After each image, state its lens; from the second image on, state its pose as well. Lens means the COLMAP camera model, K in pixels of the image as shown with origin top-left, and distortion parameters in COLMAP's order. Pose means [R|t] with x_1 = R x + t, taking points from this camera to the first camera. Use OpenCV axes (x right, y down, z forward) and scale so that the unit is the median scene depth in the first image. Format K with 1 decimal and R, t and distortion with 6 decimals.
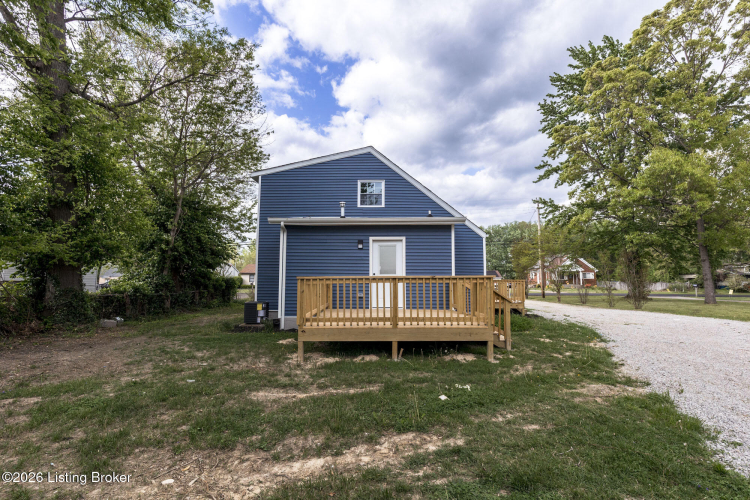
lens RADIAL K [[339.4, 0, 375.9], [0, 339.4, 248.7], [0, 0, 1]] dist [0.025847, 0.000896]
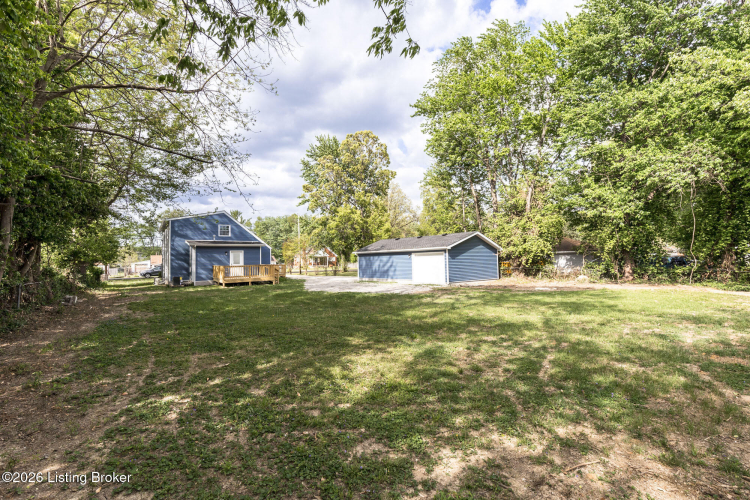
lens RADIAL K [[339.4, 0, 375.5], [0, 339.4, 252.0], [0, 0, 1]] dist [0.025847, 0.000896]
pose [[0.804580, 0.001171, 0.593843, -0.683551], [-0.038083, 0.998041, 0.049628, -0.198539], [-0.592622, -0.062545, 0.803049, -1.842010]]
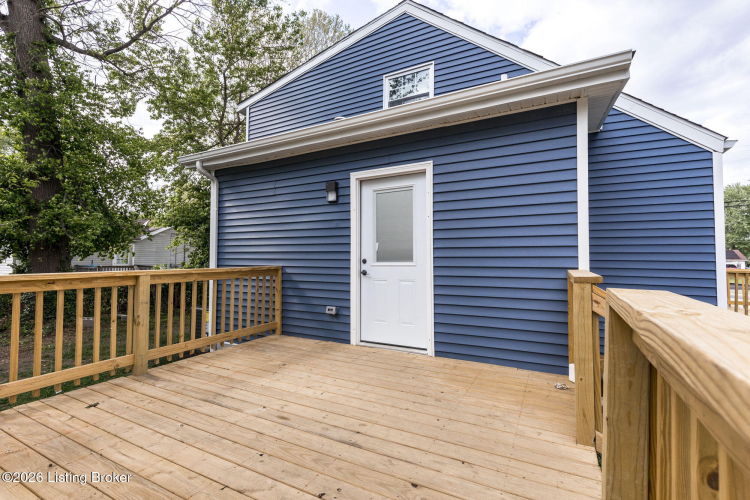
lens RADIAL K [[339.4, 0, 372.4], [0, 339.4, 251.4], [0, 0, 1]] dist [0.025847, 0.000896]
pose [[0.885709, -0.012209, -0.464081, 0.200454], [0.036629, 0.998375, 0.043643, 0.045188], [0.462794, -0.055654, 0.884717, 0.628430]]
